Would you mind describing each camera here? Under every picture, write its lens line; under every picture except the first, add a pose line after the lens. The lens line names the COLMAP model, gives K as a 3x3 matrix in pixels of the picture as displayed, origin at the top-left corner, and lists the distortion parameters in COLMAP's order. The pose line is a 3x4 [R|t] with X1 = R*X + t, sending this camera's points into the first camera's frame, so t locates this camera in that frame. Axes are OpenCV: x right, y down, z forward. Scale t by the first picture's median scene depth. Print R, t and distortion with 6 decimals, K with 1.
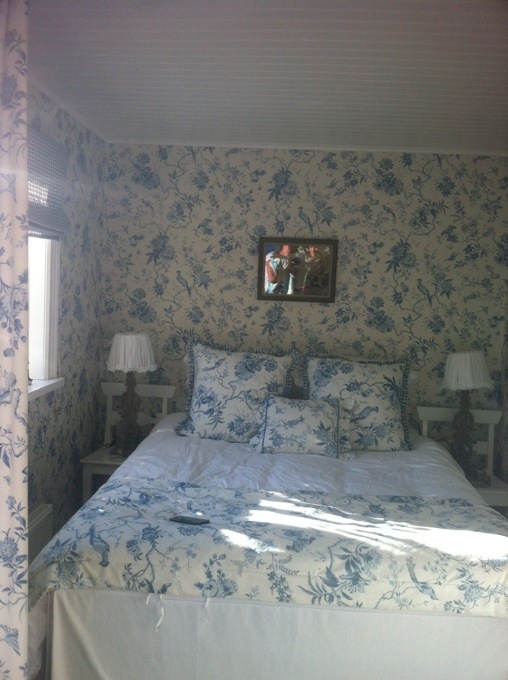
lens RADIAL K [[853.5, 0, 254.0], [0, 853.5, 340.0], [0, 0, 1]] dist [0.088705, -0.009110]
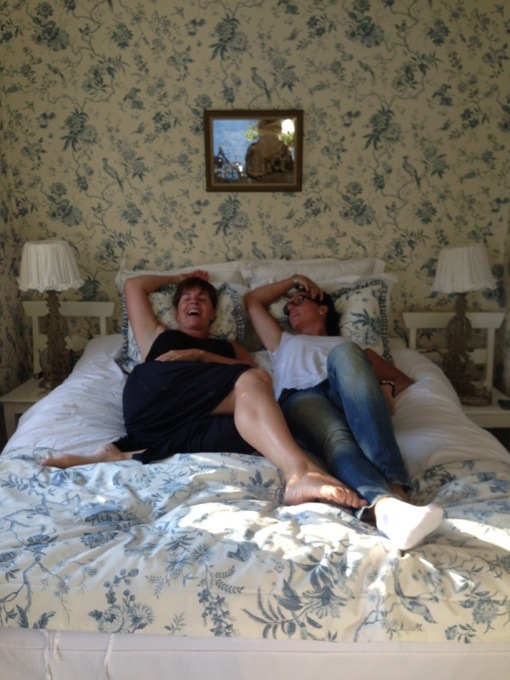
lens RADIAL K [[692.3, 0, 255.0], [0, 692.3, 340.0], [0, 0, 1]] dist [0.155289, -0.365506]
pose [[0.999031, -0.043059, -0.009086, 0.050578], [0.043931, 0.987965, 0.148308, -0.004136], [0.002591, -0.148564, 0.988899, 0.324931]]
